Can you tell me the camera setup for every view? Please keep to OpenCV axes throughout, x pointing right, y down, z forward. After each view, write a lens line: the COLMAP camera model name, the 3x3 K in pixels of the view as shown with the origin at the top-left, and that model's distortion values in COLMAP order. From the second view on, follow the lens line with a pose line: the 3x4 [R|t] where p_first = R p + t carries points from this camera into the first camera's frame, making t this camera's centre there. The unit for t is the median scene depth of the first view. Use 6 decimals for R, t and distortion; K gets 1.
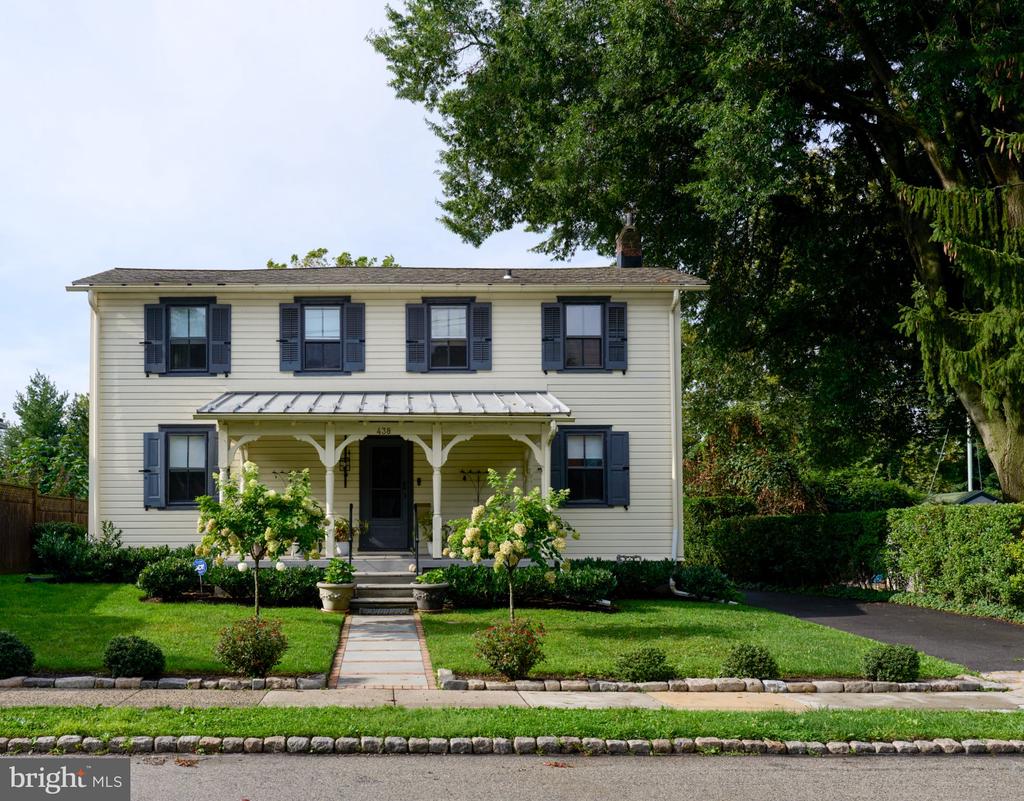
lens RADIAL K [[876.1, 0, 512.0], [0, 876.1, 400.5], [0, 0, 1]] dist [-0.081891, -0.004029]
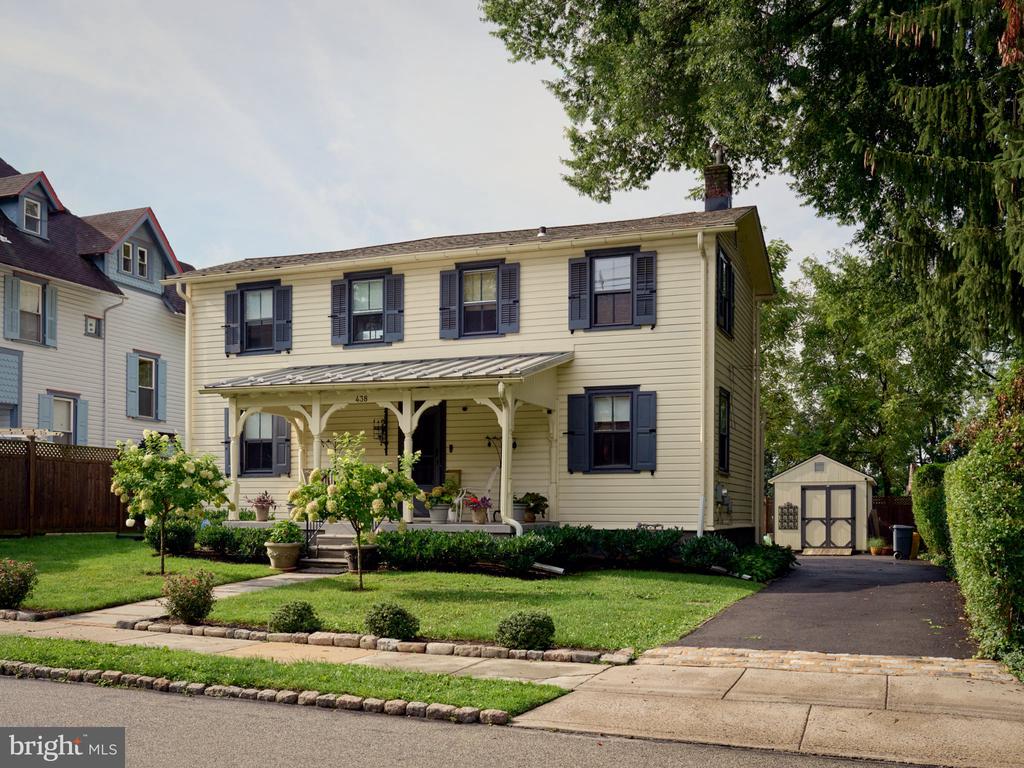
lens RADIAL K [[964.2, 0, 512.0], [0, 964.2, 384.0], [0, 0, 1]] dist [-0.164209, 0.000488]
pose [[0.932194, -0.038506, -0.359906, 0.351035], [0.049002, 0.998597, 0.020082, 0.000294], [0.358628, -0.036357, 0.932772, -0.002636]]
